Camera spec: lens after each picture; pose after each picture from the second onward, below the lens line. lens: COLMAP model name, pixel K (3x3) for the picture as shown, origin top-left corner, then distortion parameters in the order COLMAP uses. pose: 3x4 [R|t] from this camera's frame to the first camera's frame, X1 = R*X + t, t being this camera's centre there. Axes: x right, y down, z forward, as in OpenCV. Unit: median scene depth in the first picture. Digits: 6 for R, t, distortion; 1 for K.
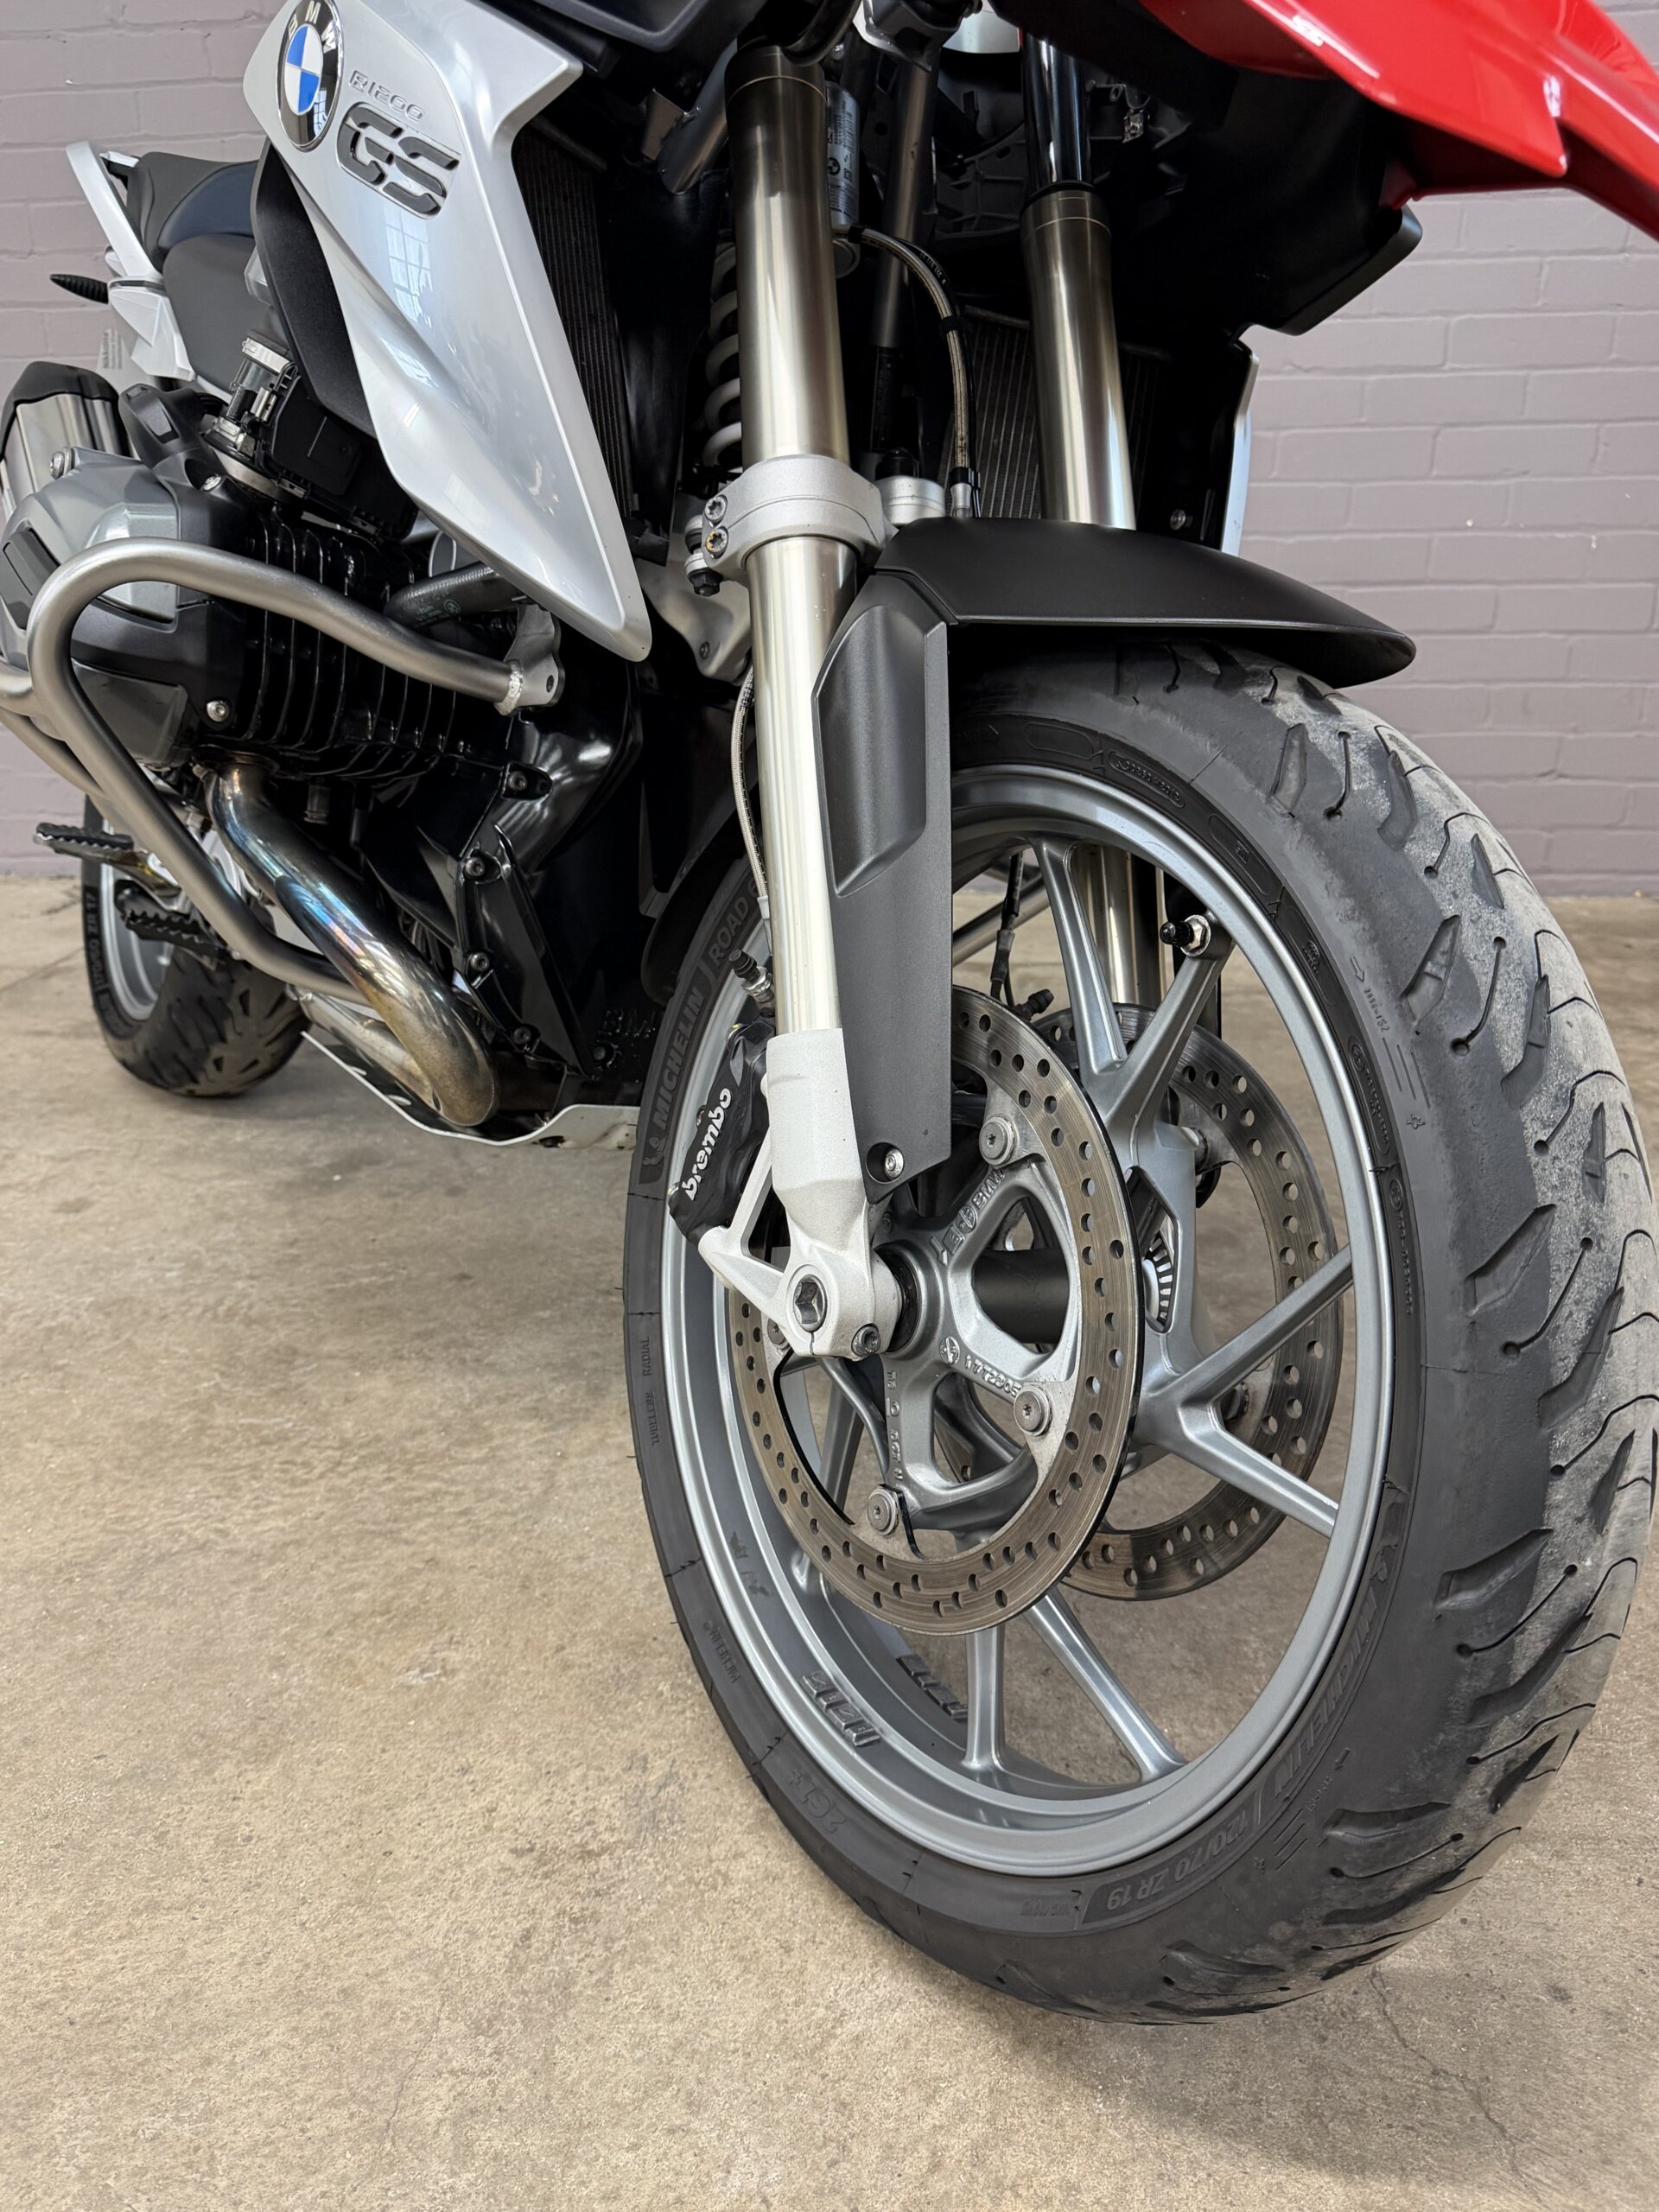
lens RADIAL K [[1723.5, 0, 825.2], [0, 1723.5, 1111.5], [0, 0, 1]] dist [-0.009192, 0.002227]
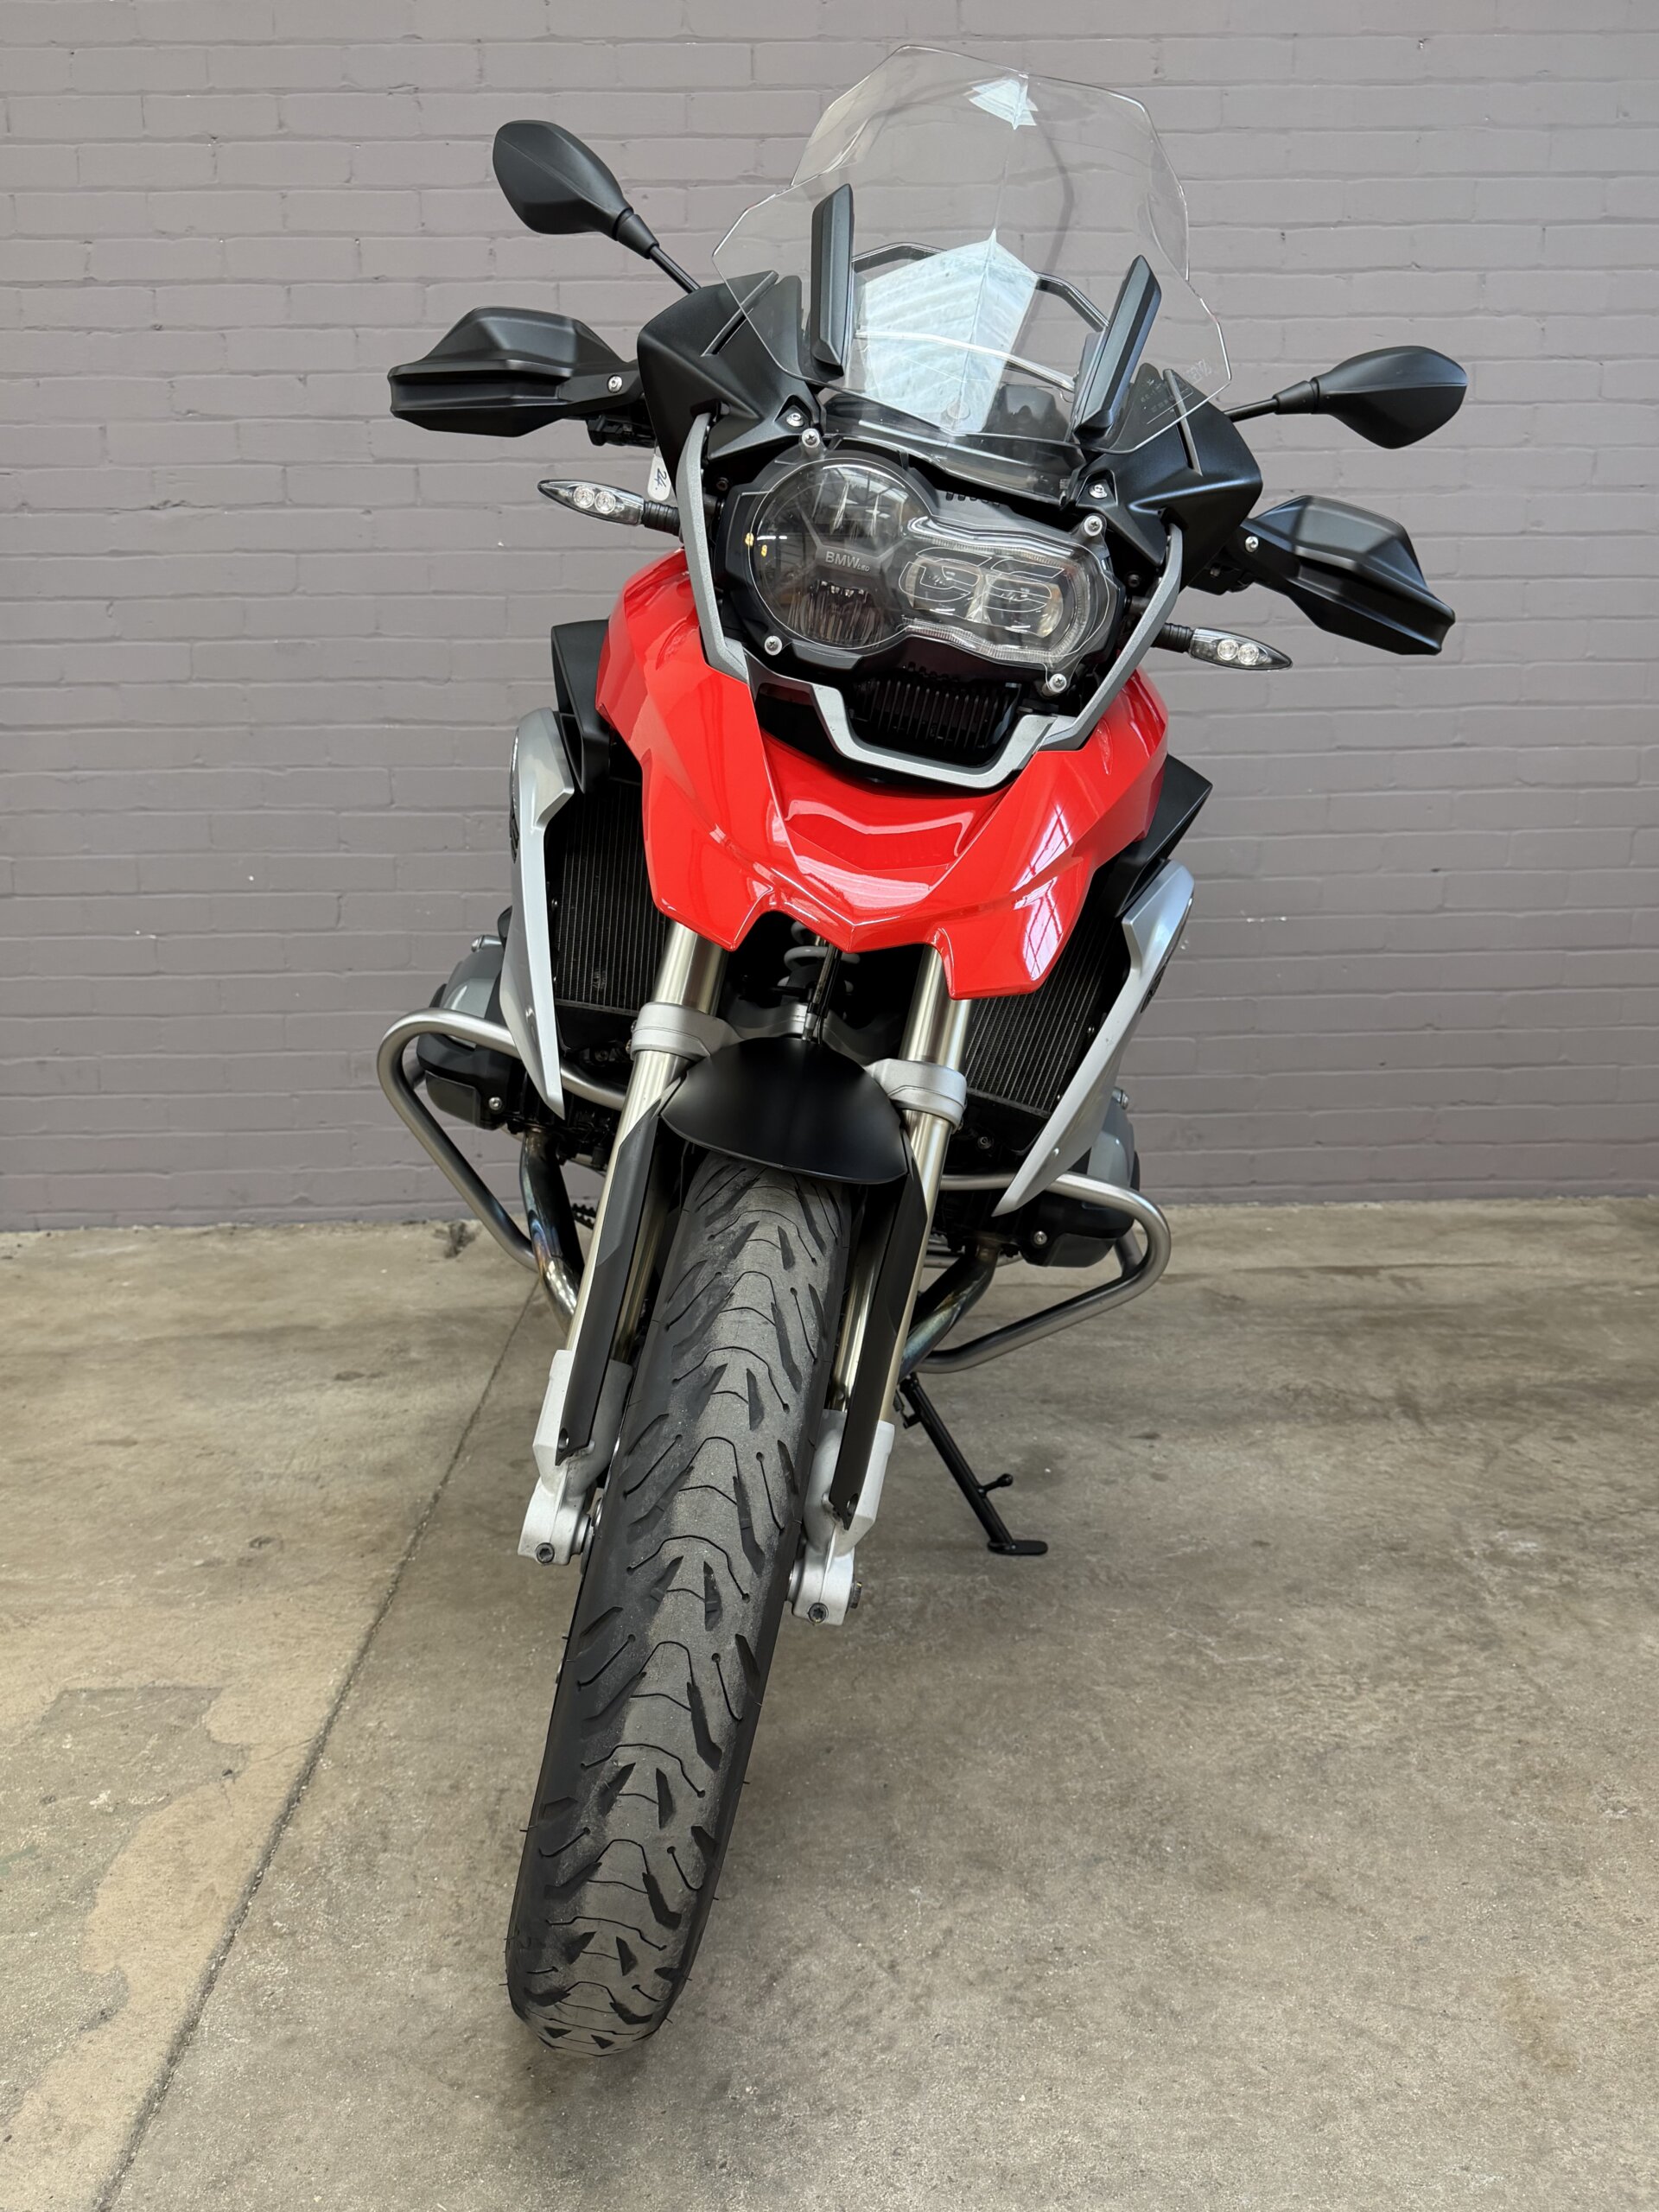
lens RADIAL K [[1790.4, 0, 829.5], [0, 1790.4, 1106.0], [0, 0, 1]] dist [0.067402, -0.103282]
pose [[0.988046, -0.030547, 0.151103, -0.944655], [0.056339, 0.983922, -0.169481, -0.015054], [-0.143496, 0.175968, 0.973881, -0.369015]]
